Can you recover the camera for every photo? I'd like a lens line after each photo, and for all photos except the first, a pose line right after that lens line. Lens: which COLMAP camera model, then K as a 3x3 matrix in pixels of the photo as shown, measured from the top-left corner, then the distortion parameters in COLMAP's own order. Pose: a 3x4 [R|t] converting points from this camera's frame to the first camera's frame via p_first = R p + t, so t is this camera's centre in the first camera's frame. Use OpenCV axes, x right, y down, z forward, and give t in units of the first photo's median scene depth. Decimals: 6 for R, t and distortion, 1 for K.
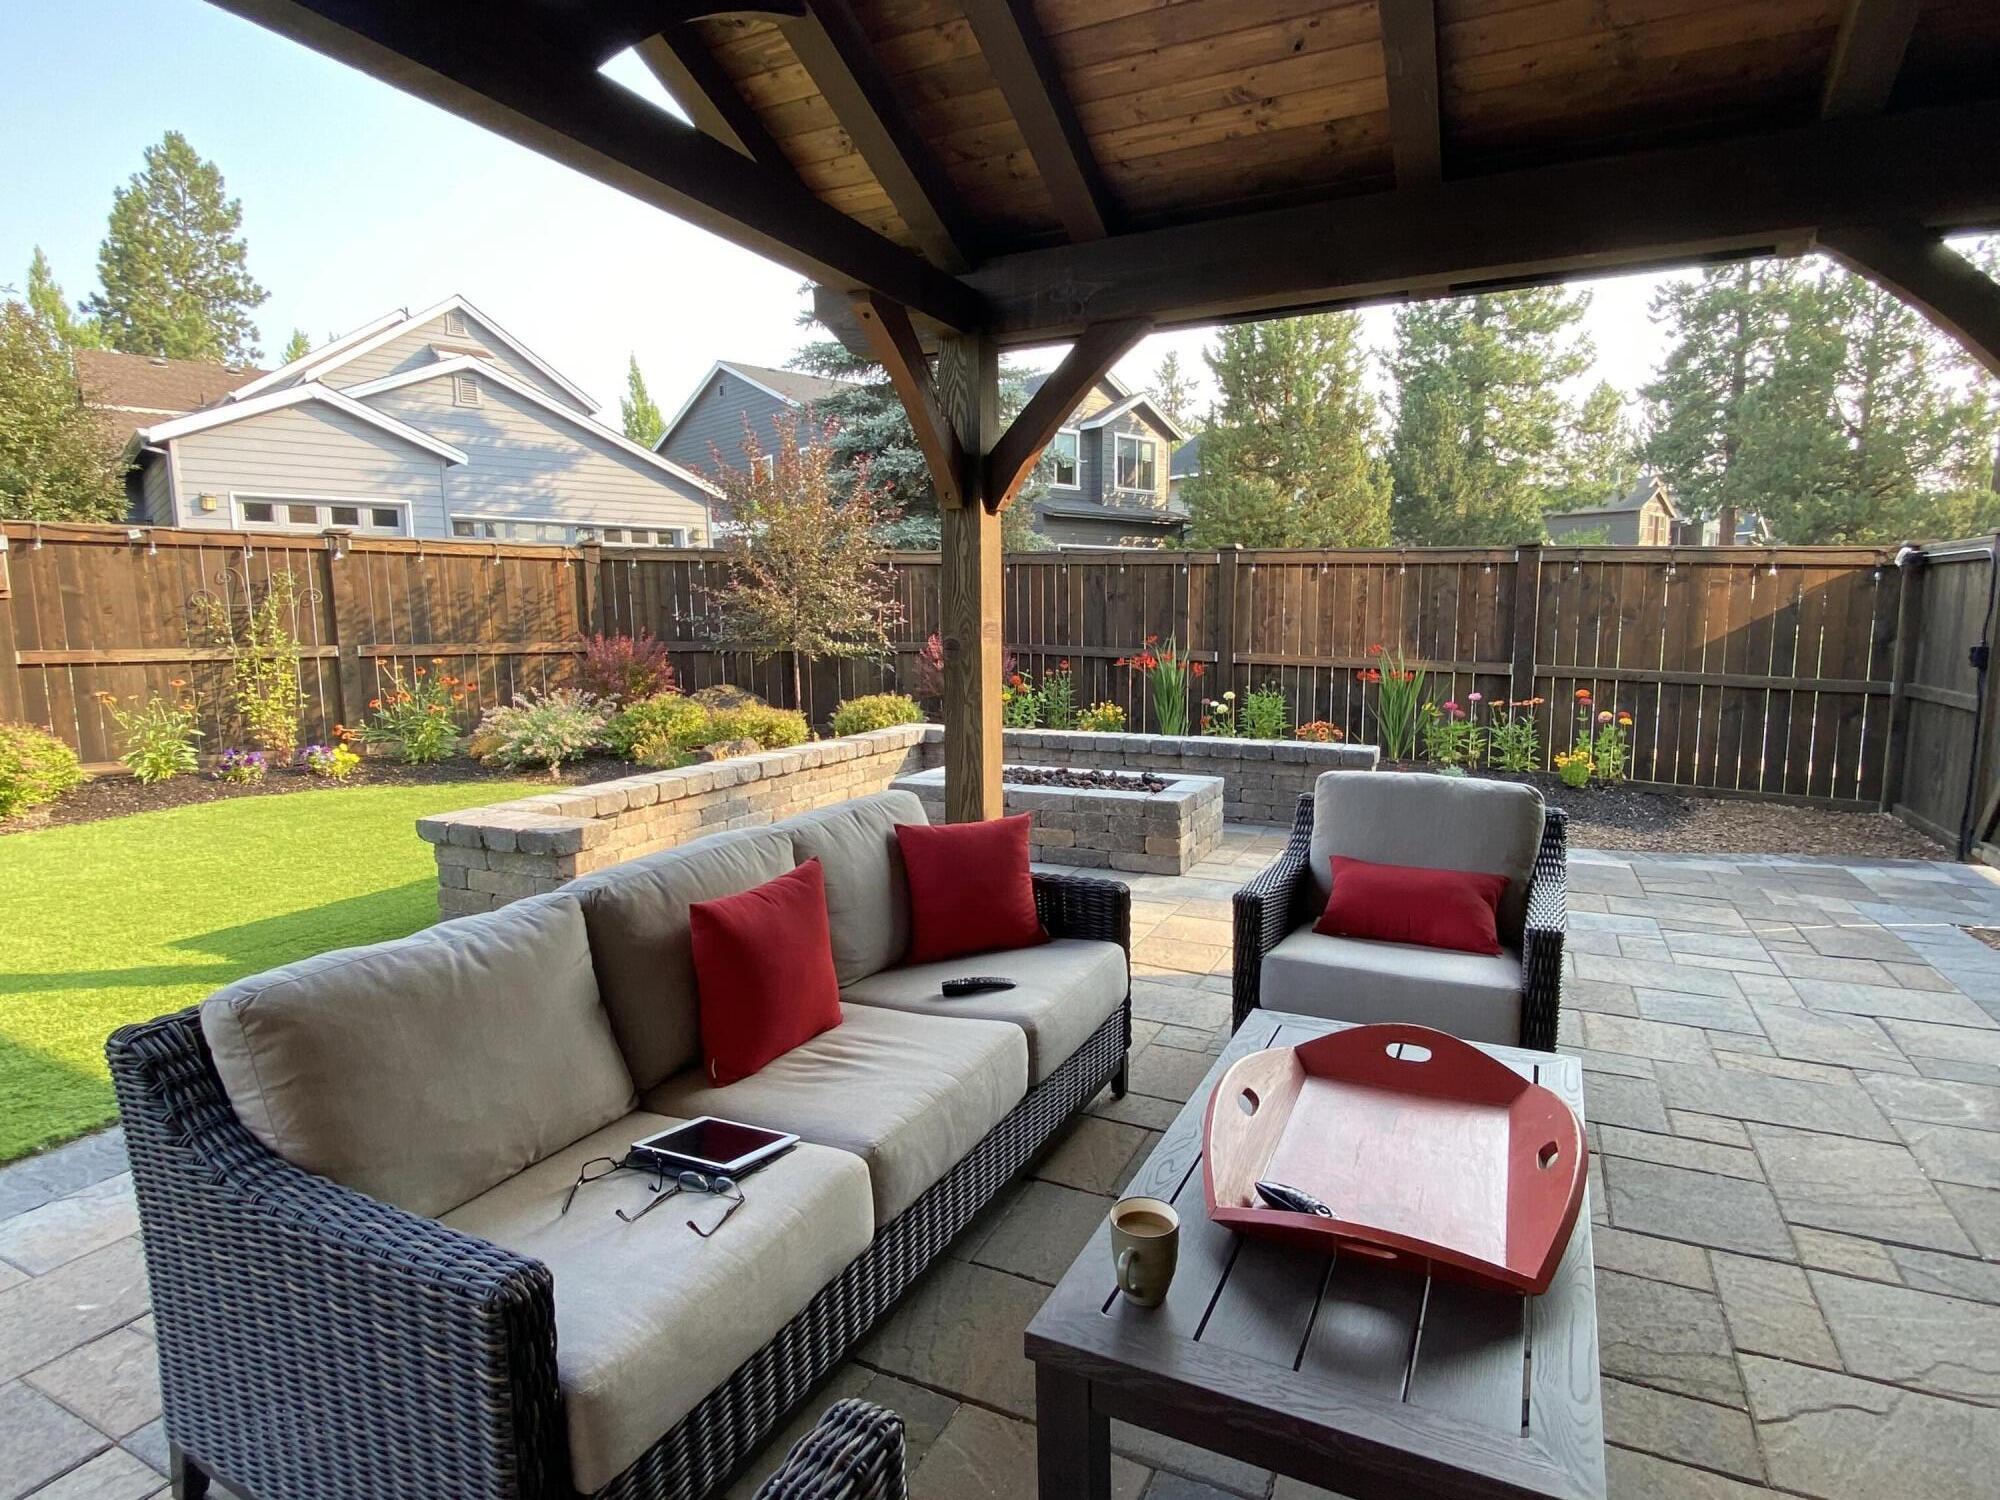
lens RADIAL K [[1067.4, 0, 1003.6], [0, 1067.4, 748.0], [0, 0, 1]] dist [0.000682, 0.000139]
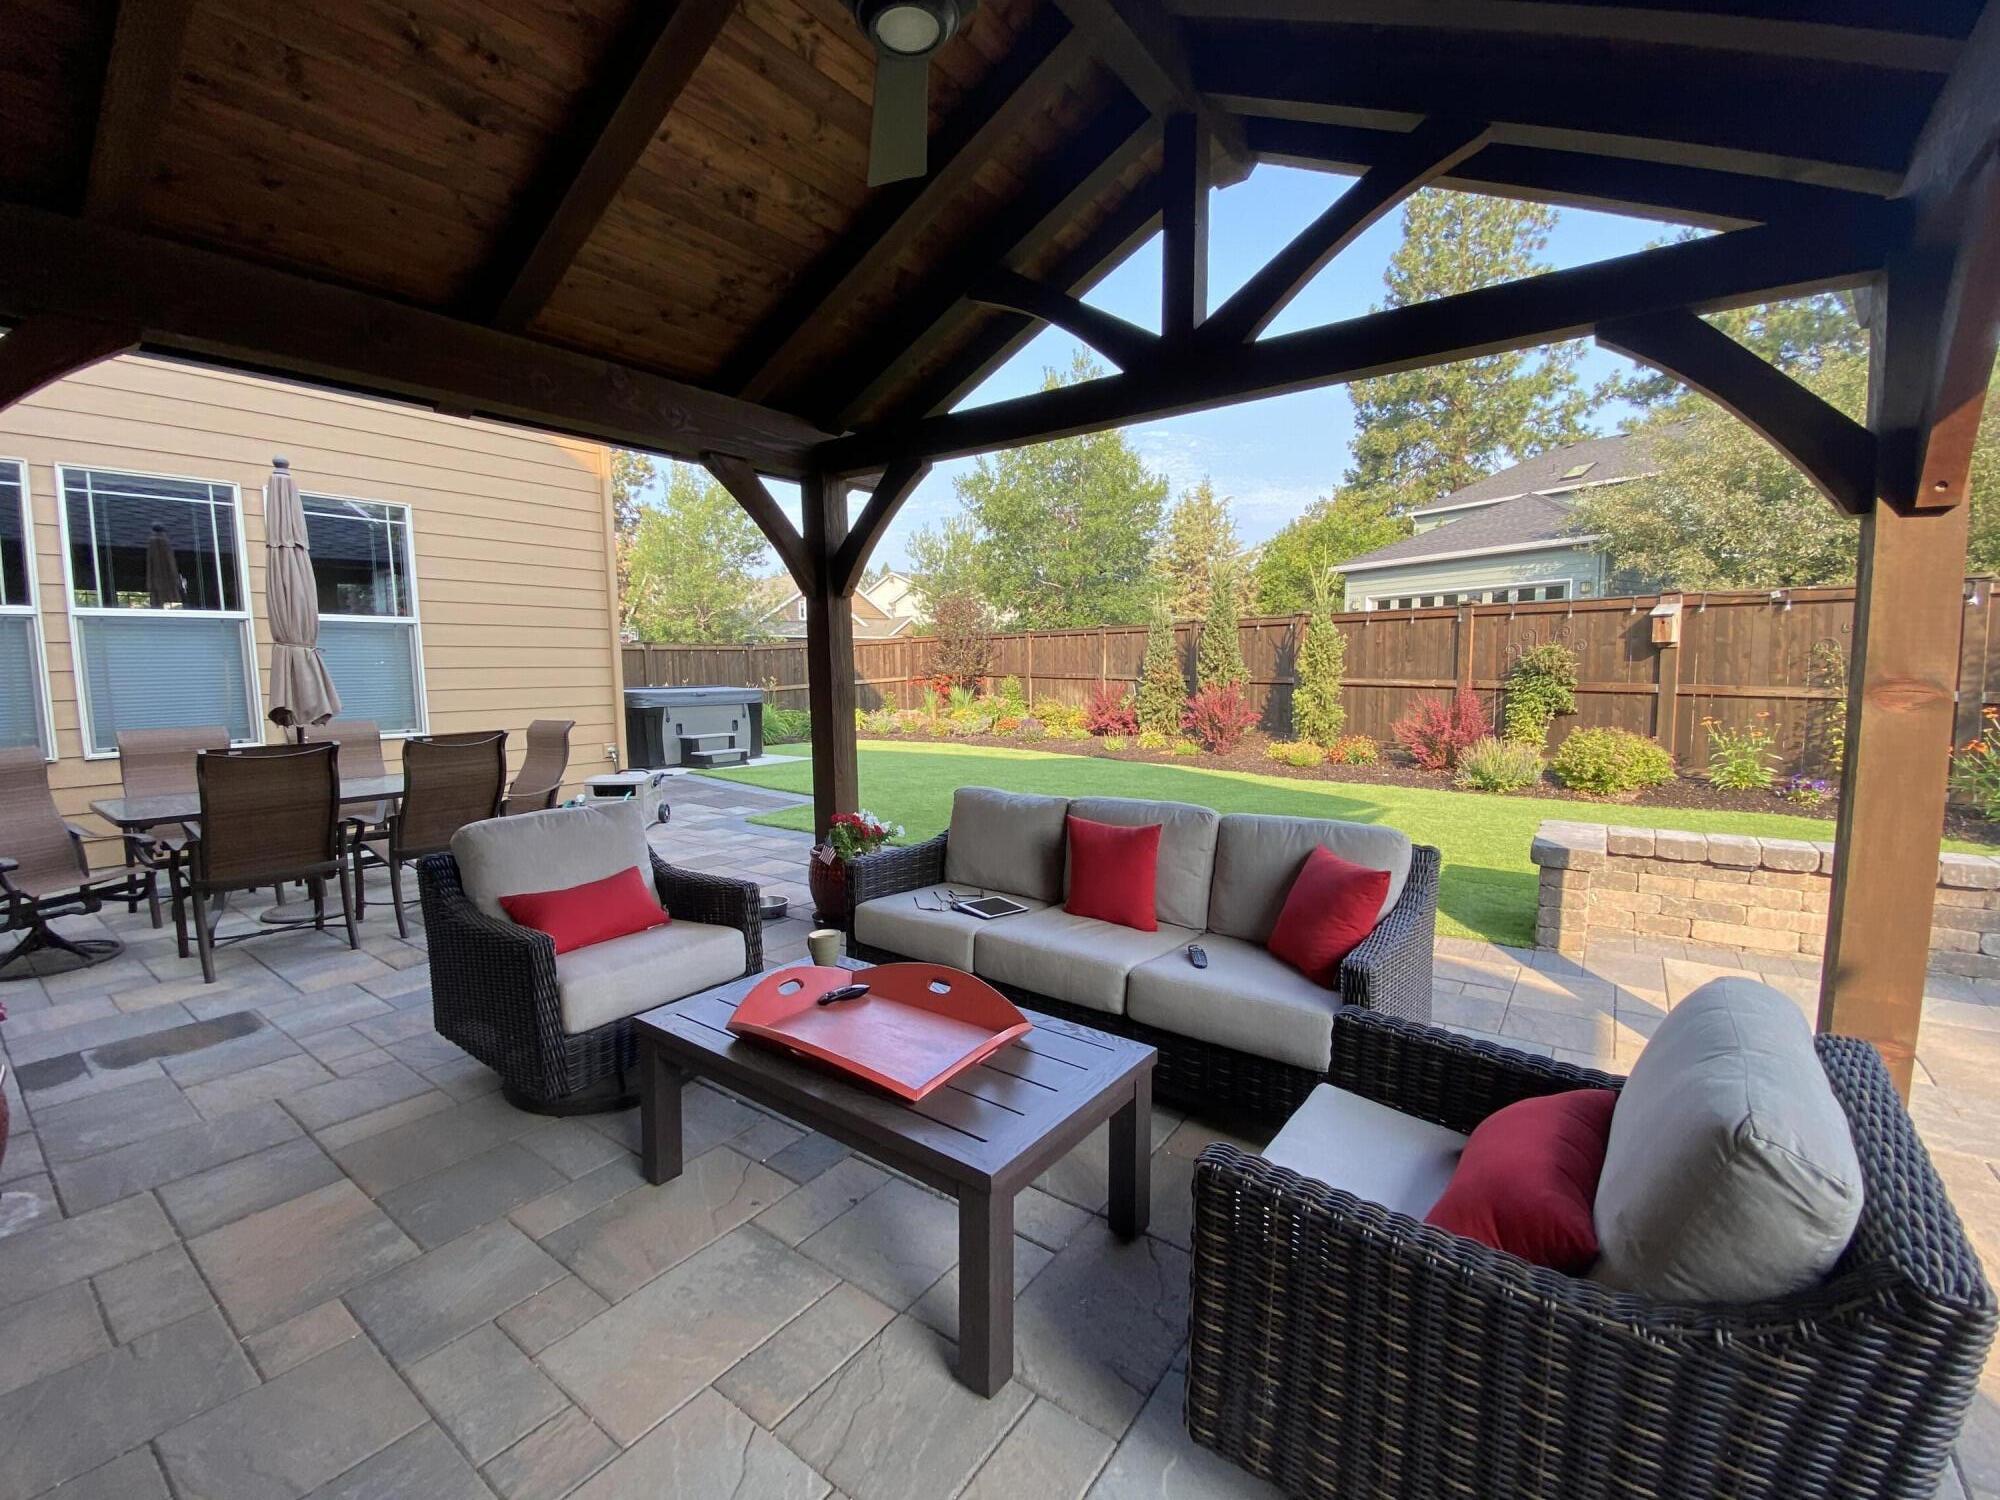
lens RADIAL K [[854.0, 0, 1001.0], [0, 854.0, 745.0], [0, 0, 1]] dist [-0.000138, -0.000041]
pose [[-0.191366, 0.109749, -0.975364, 0.352169], [-0.119995, 0.983659, 0.134225, -0.051660], [0.974156, 0.142725, -0.175069, 0.310525]]
